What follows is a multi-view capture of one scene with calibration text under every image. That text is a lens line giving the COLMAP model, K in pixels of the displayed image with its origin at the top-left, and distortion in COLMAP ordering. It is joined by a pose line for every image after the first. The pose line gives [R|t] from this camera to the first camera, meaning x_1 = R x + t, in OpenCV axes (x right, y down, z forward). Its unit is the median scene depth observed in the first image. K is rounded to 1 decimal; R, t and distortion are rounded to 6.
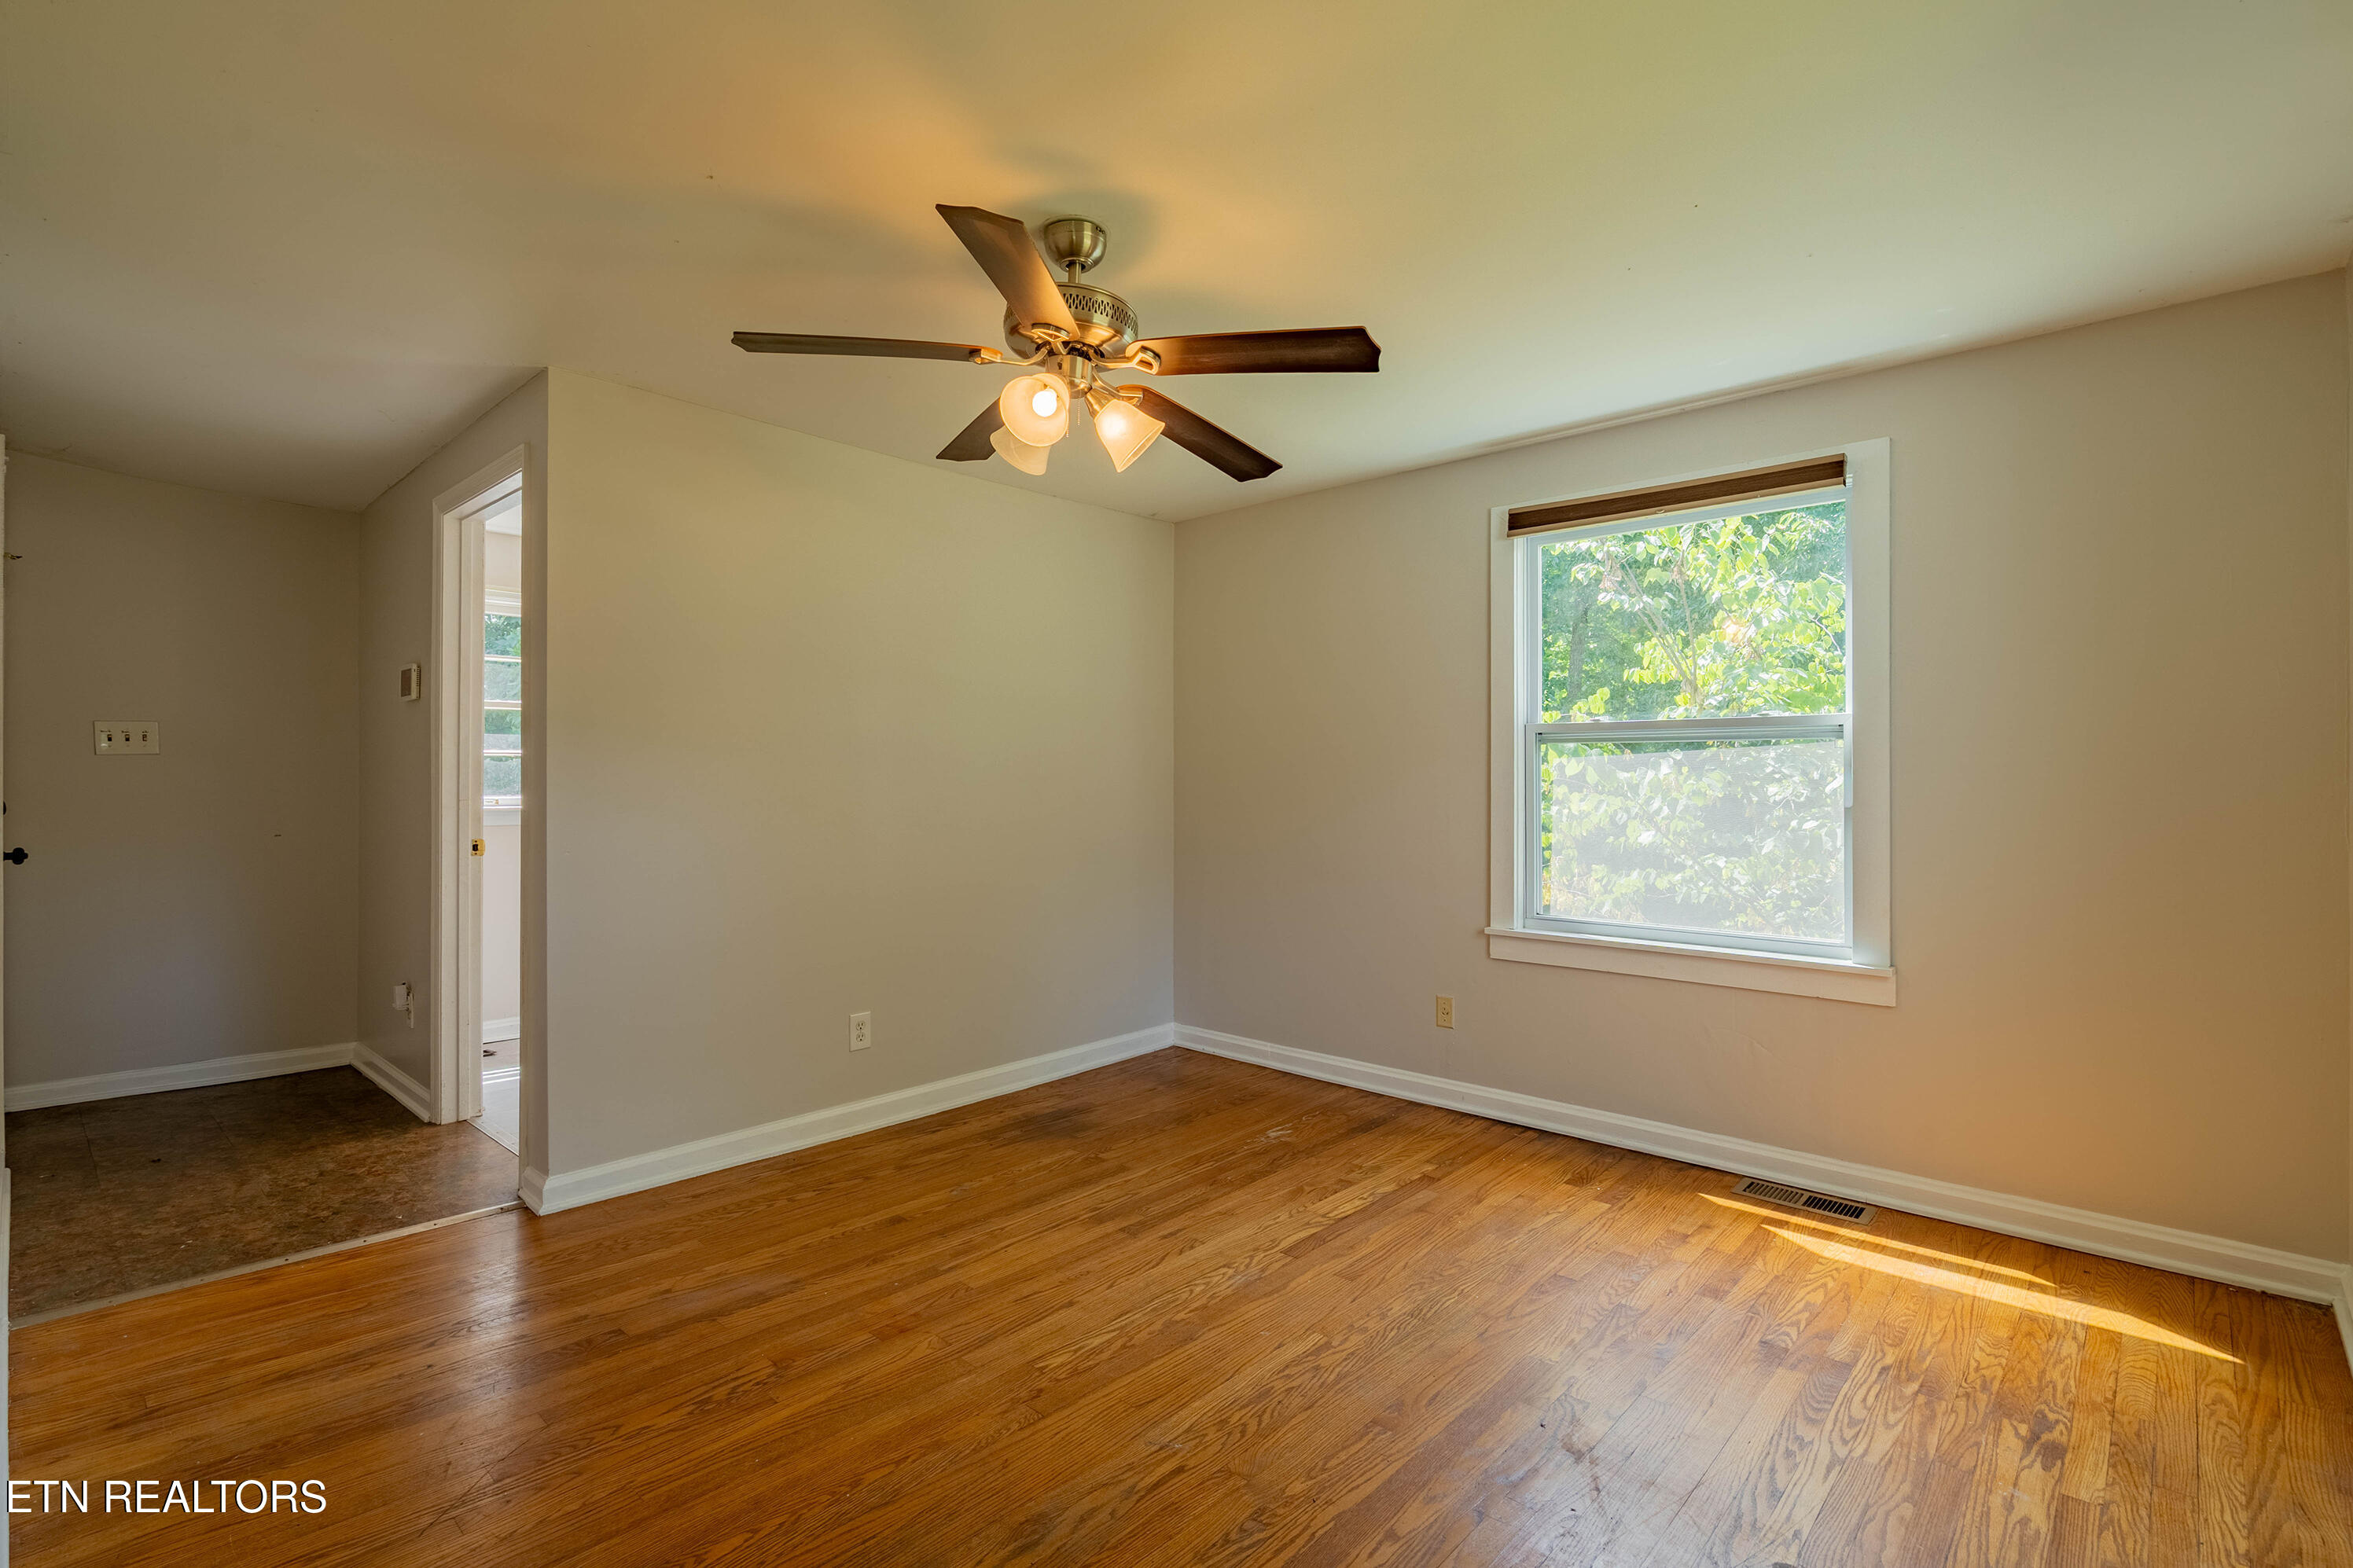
lens RADIAL K [[1077.4, 0, 1169.6], [0, 1077.4, 779.5], [0, 0, 1]] dist [-0.020280, 0.002996]
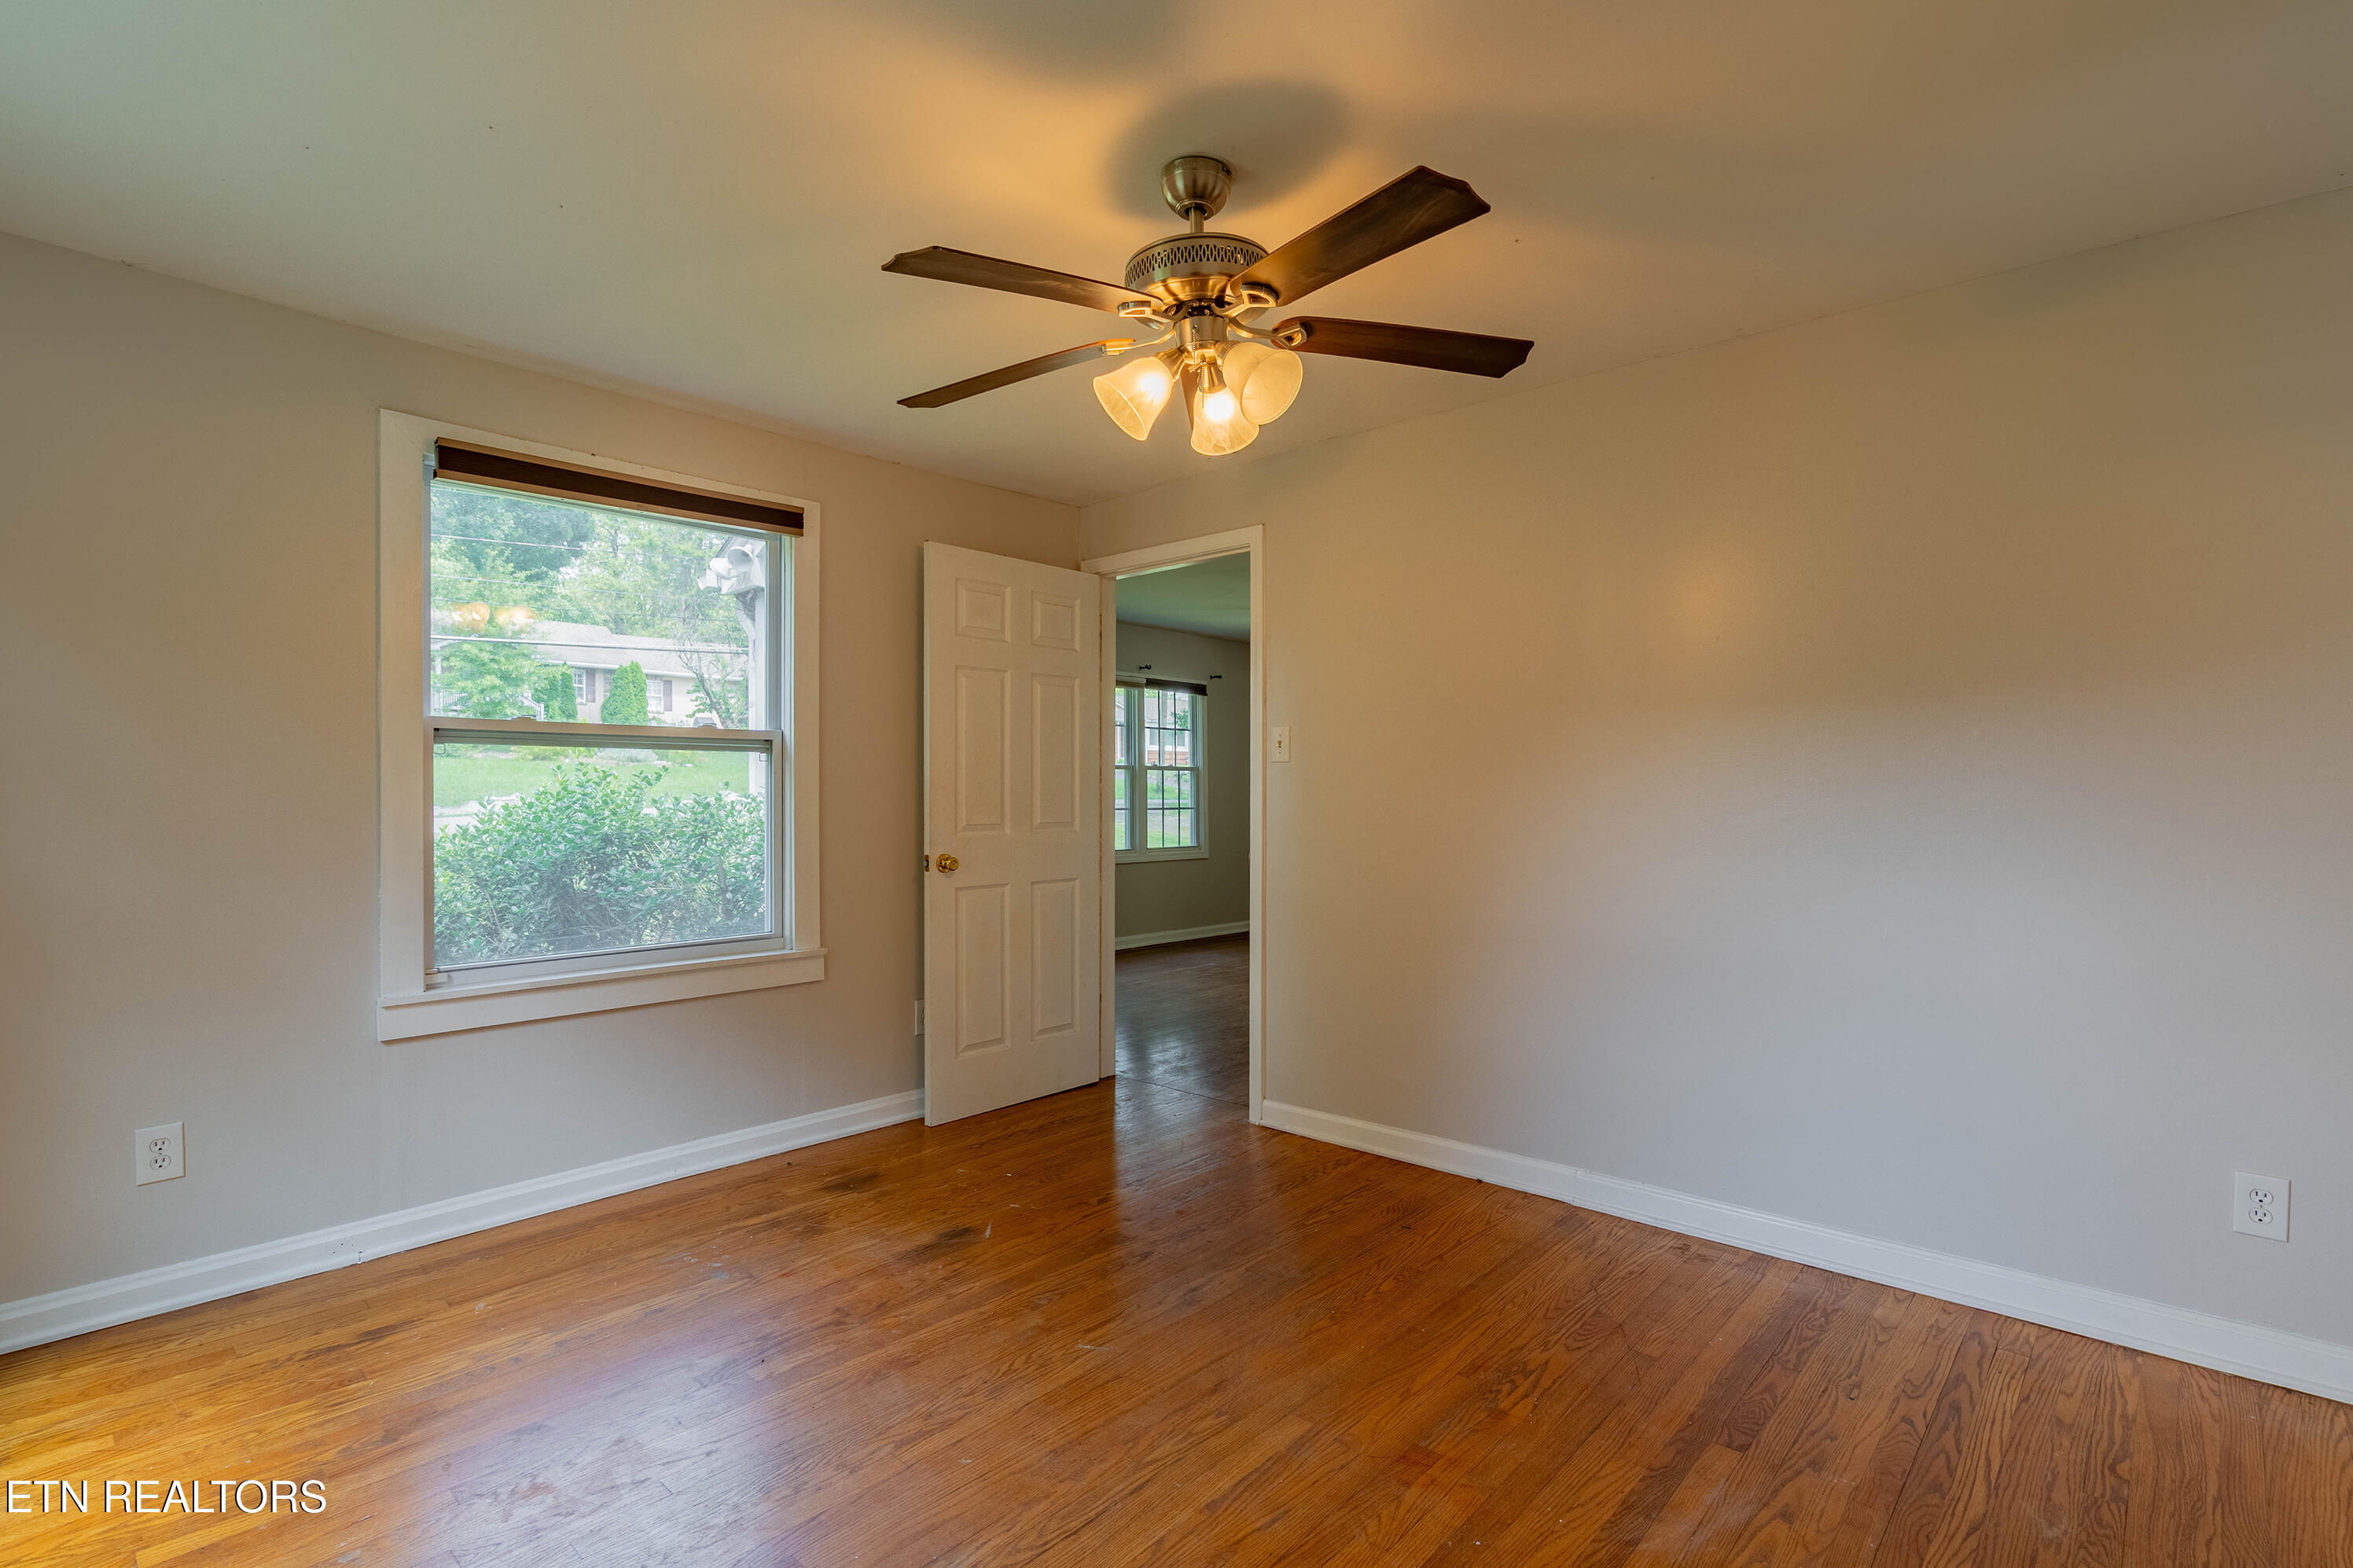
lens RADIAL K [[1077.4, 0, 1178.8], [0, 1077.4, 797.4], [0, 0, 1]] dist [-0.020280, 0.002996]
pose [[-0.999849, -0.004851, -0.016698, -0.061479], [-0.004998, 0.999949, 0.008763, -0.001671], [0.016655, 0.008846, -0.999822, 1.886727]]
